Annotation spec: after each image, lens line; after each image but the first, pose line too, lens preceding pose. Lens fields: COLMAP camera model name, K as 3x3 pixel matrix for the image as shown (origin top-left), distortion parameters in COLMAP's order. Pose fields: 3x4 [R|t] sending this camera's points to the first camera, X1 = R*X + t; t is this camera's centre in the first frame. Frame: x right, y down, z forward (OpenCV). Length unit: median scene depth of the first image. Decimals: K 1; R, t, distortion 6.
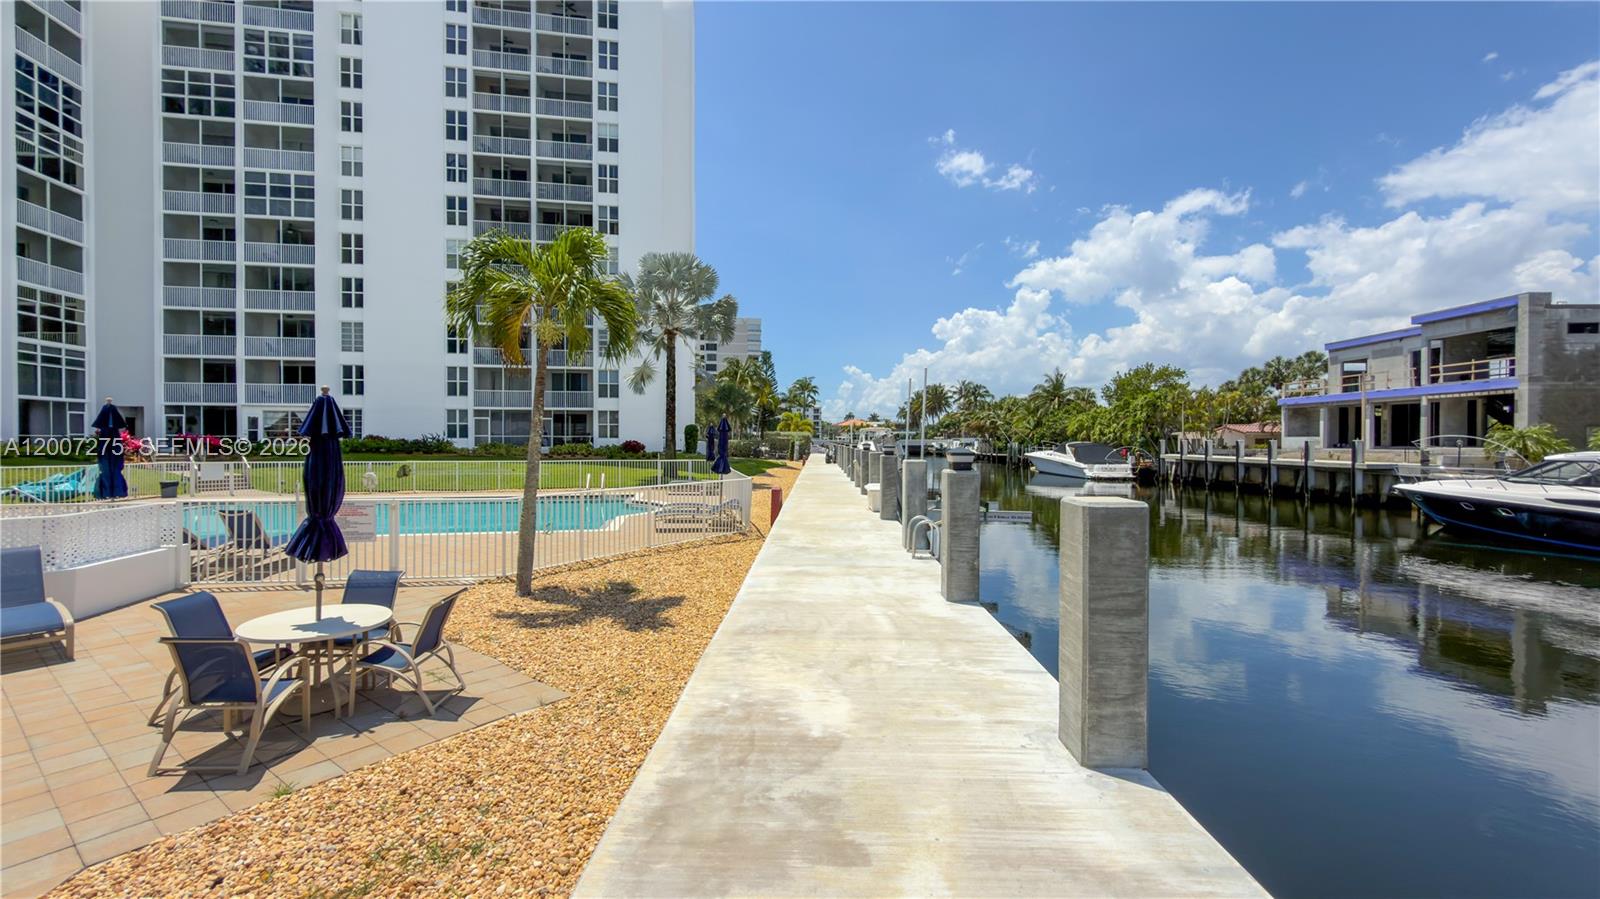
lens RADIAL K [[641.6, 0, 794.9], [0, 641.6, 443.2], [0, 0, 1]] dist [0.000156, -0.000002]
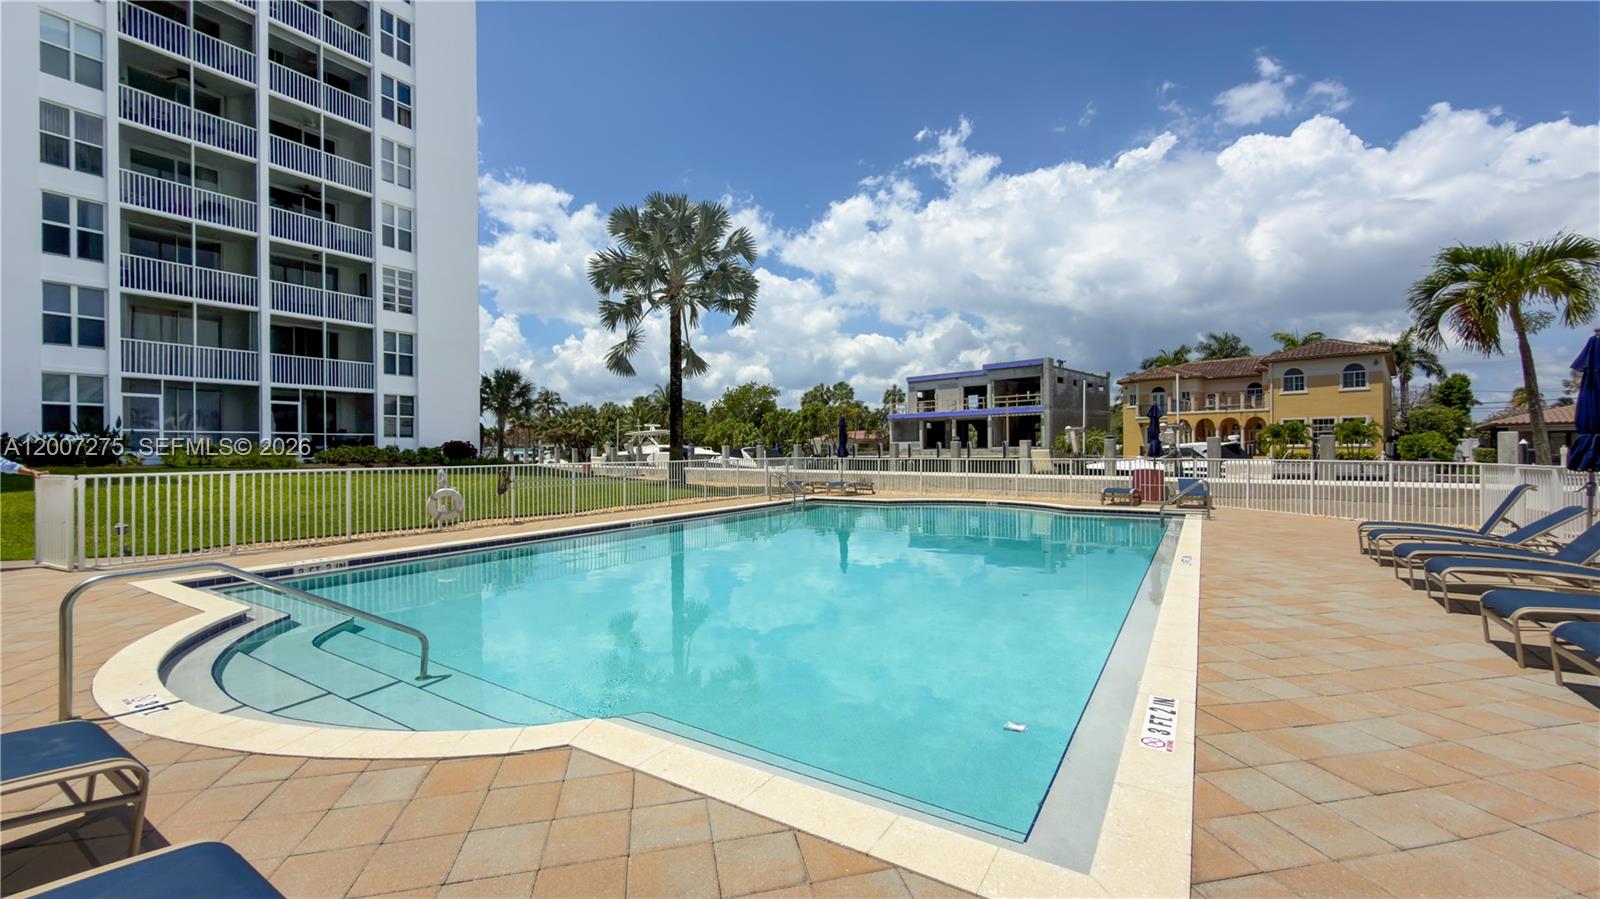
lens RADIAL K [[641.6, 0, 794.2], [0, 641.6, 451.1], [0, 0, 1]] dist [0.000156, -0.000002]
pose [[0.661726, -0.008828, 0.749694, -0.529536], [0.014081, 0.999901, -0.000655, 0.012273], [-0.749614, 0.010990, 0.661784, 0.281225]]
